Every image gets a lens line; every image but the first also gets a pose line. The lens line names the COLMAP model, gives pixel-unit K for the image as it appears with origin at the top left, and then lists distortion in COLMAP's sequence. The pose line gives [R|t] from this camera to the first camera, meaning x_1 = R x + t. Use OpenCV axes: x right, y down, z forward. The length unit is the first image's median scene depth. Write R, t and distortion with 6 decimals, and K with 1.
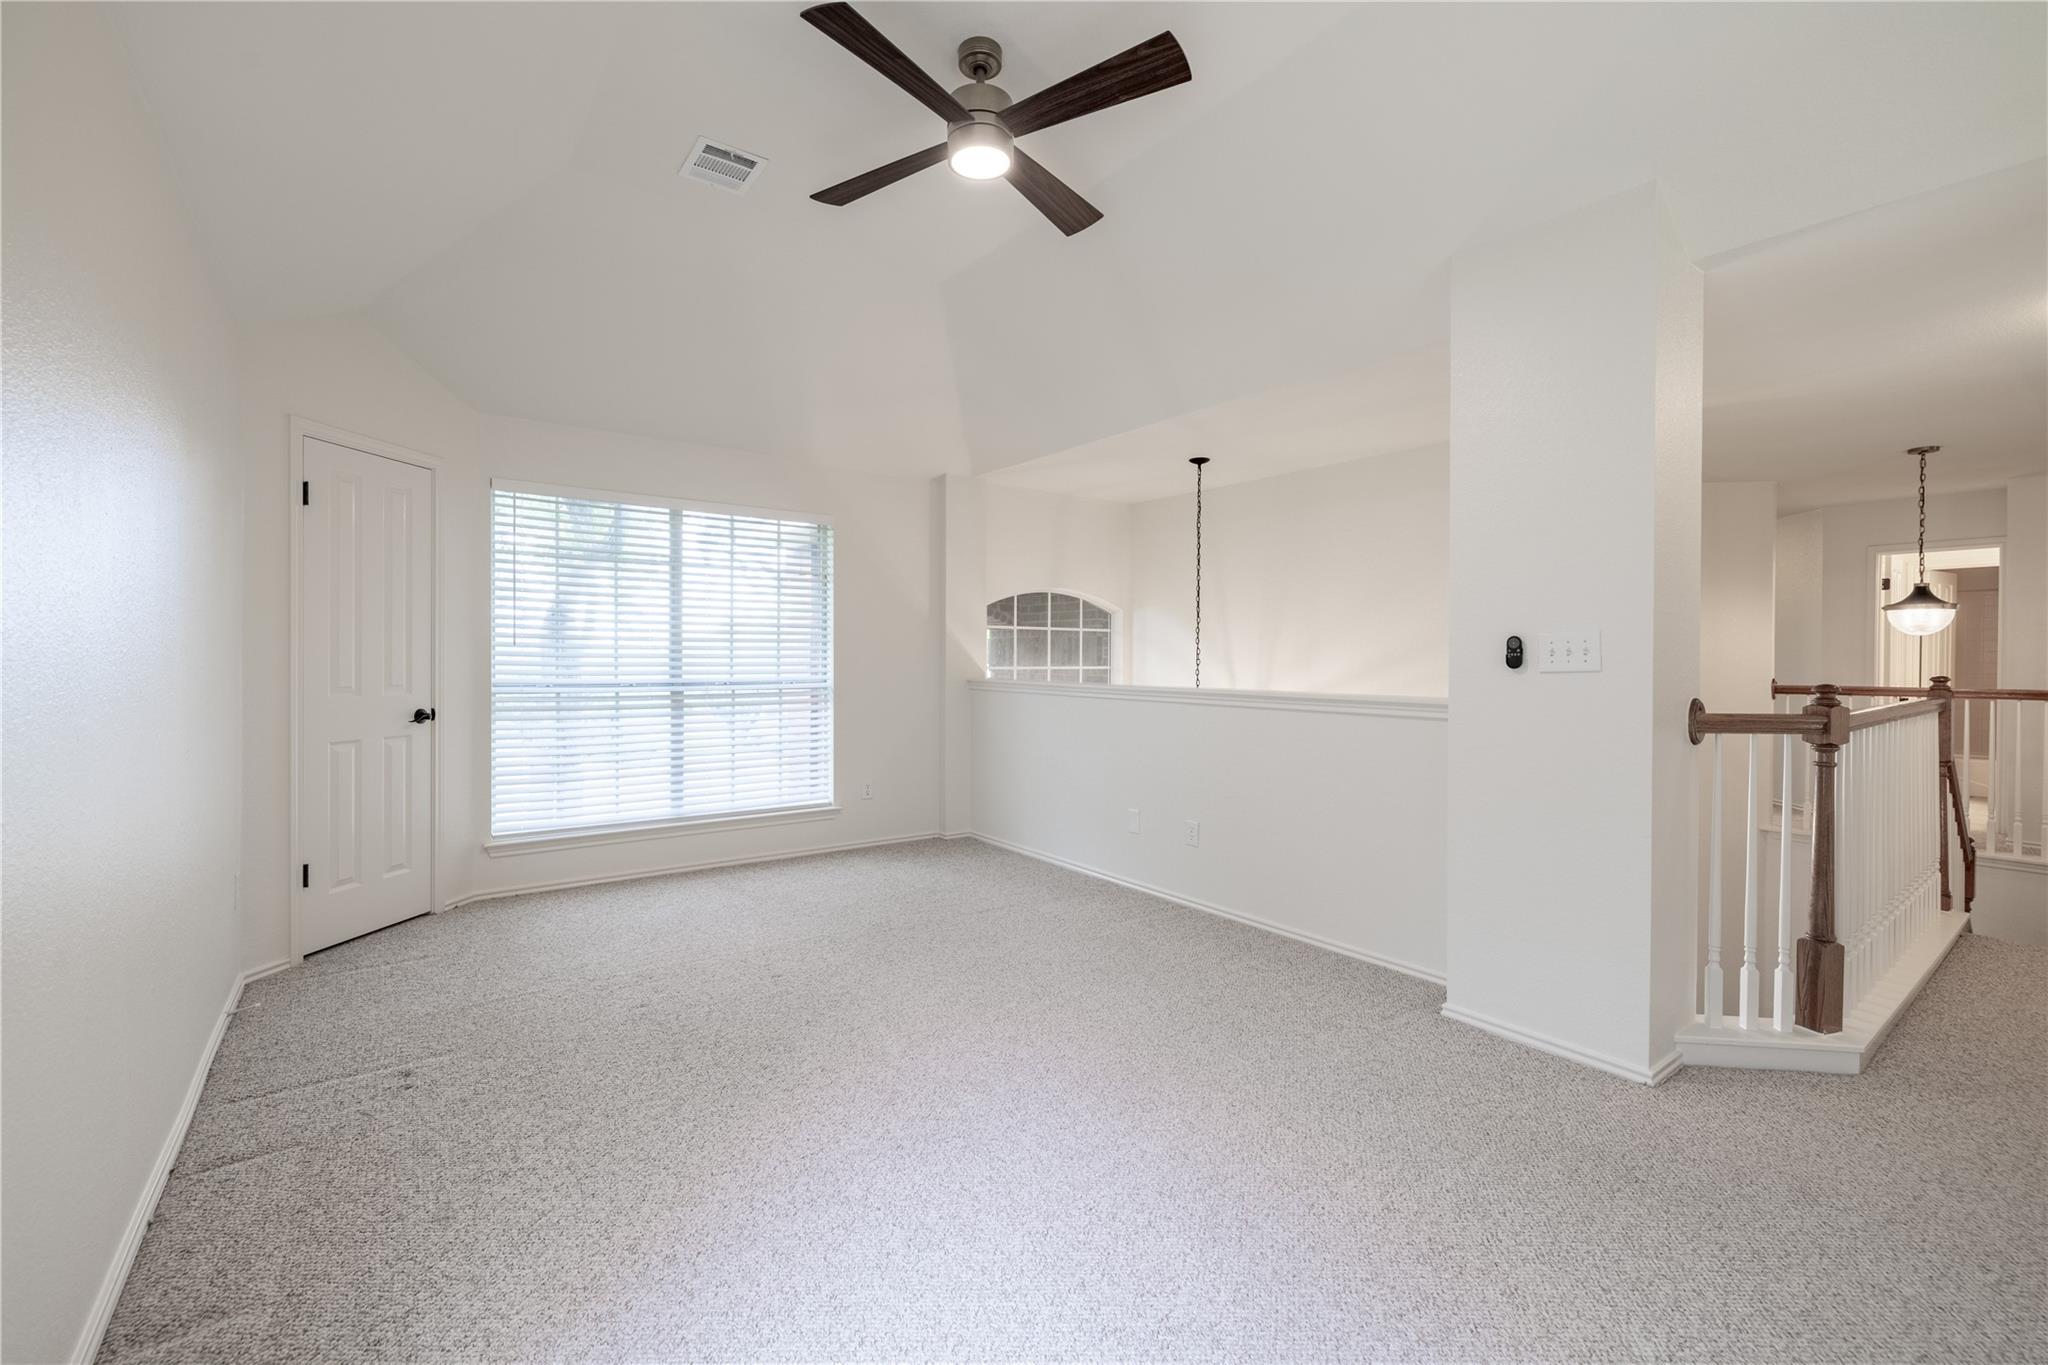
lens RADIAL K [[857.6, 0, 1019.9], [0, 857.6, 670.8], [0, 0, 1]] dist [0.001323, -0.000583]
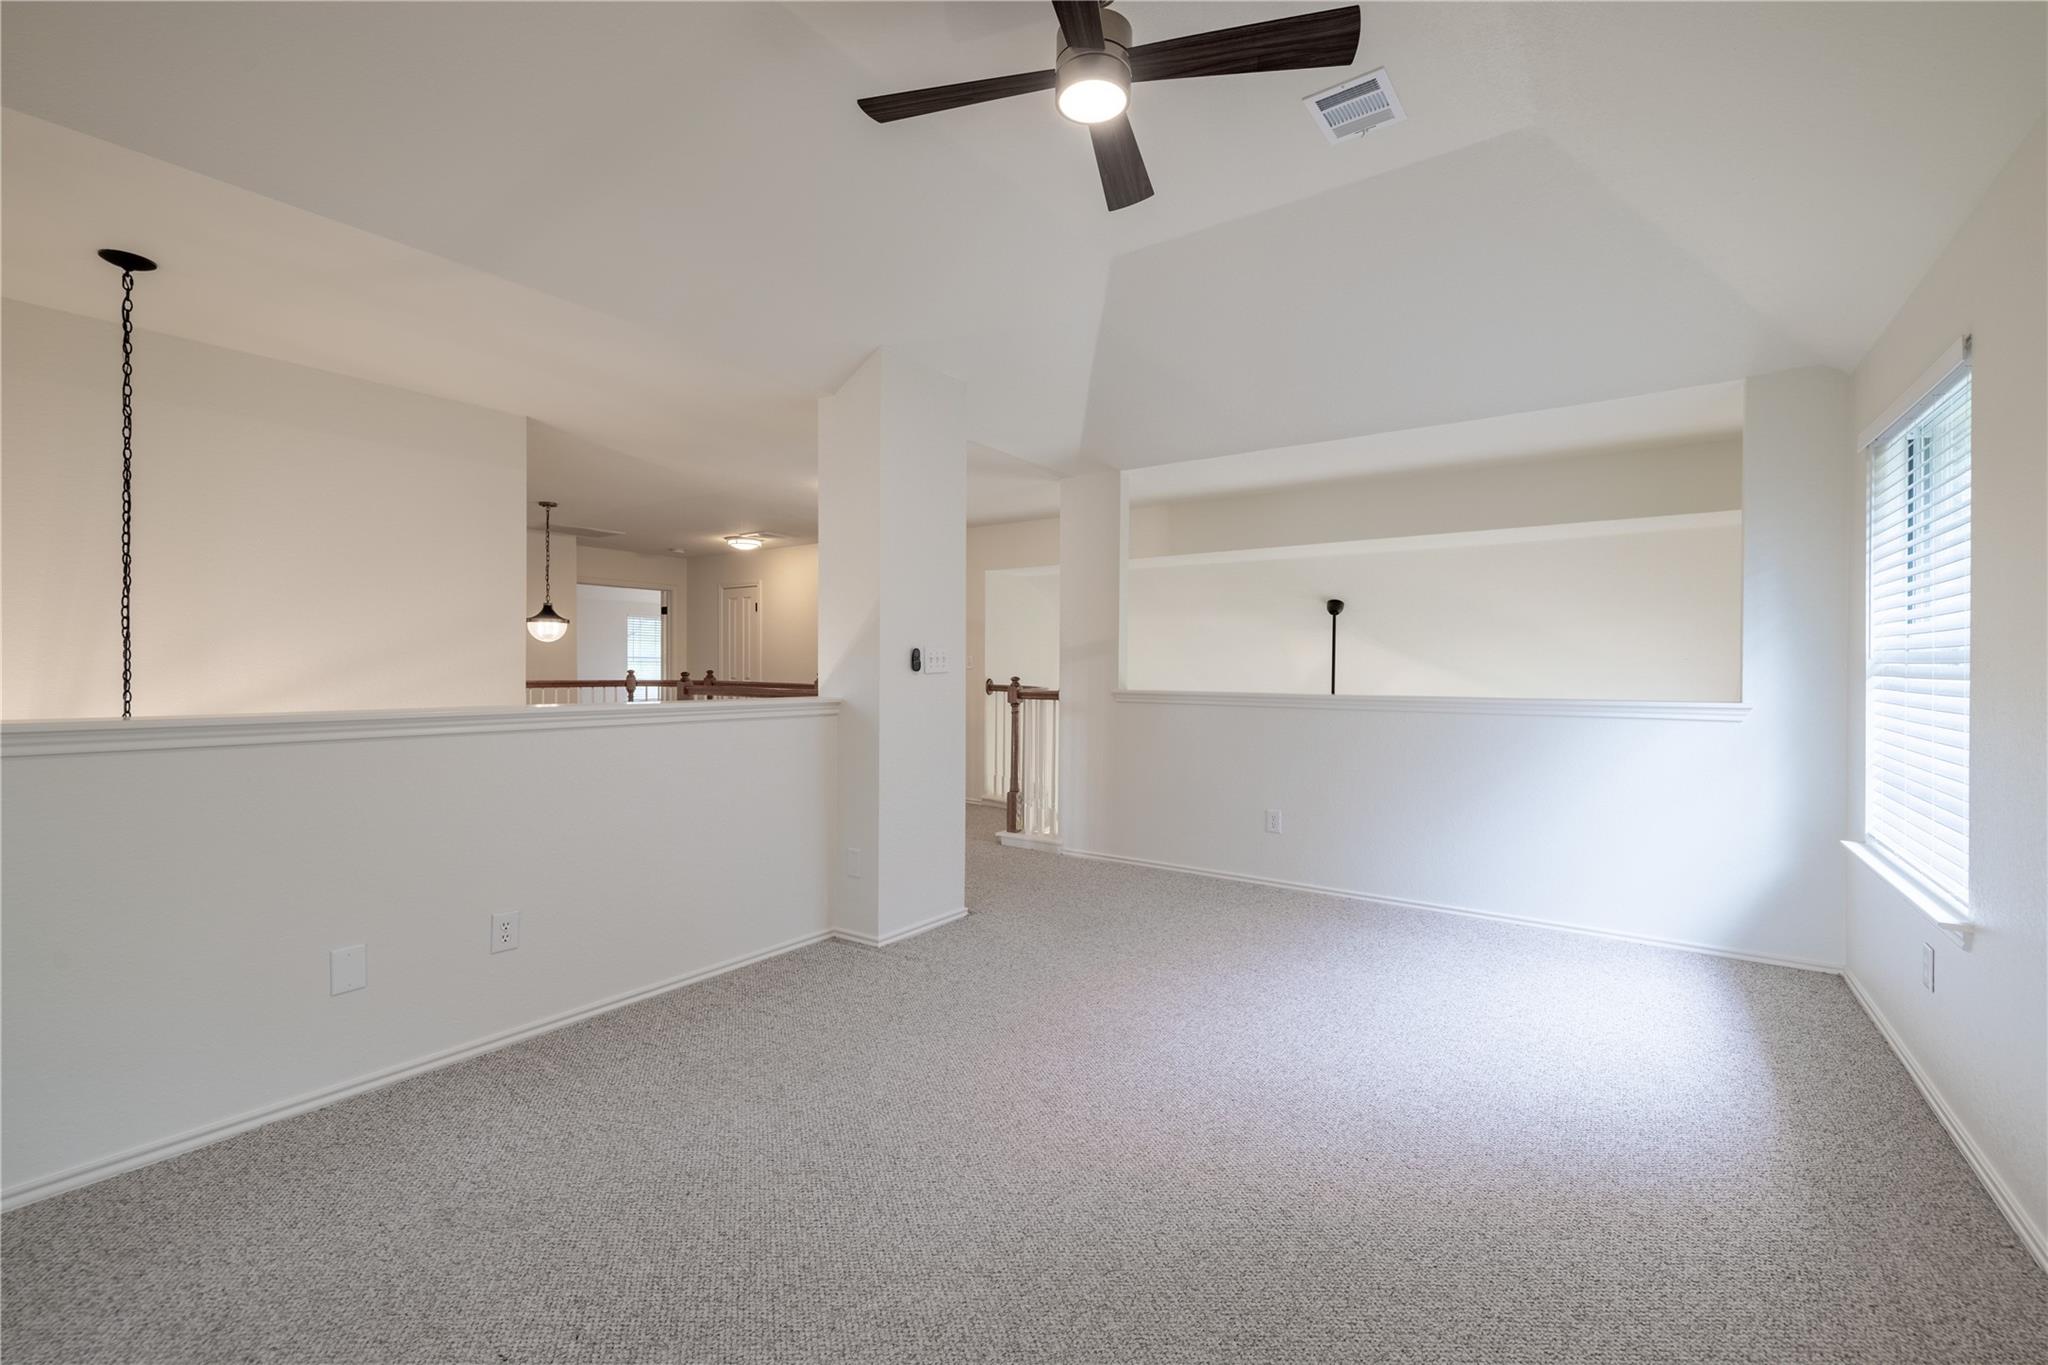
lens RADIAL K [[857.6, 0, 1019.1], [0, 857.6, 672.3], [0, 0, 1]] dist [0.001323, -0.000583]
pose [[-0.303262, -0.015631, 0.952779, -0.667328], [0.006725, 0.999805, 0.018543, -0.020694], [-0.952884, 0.012031, -0.303097, 1.037260]]
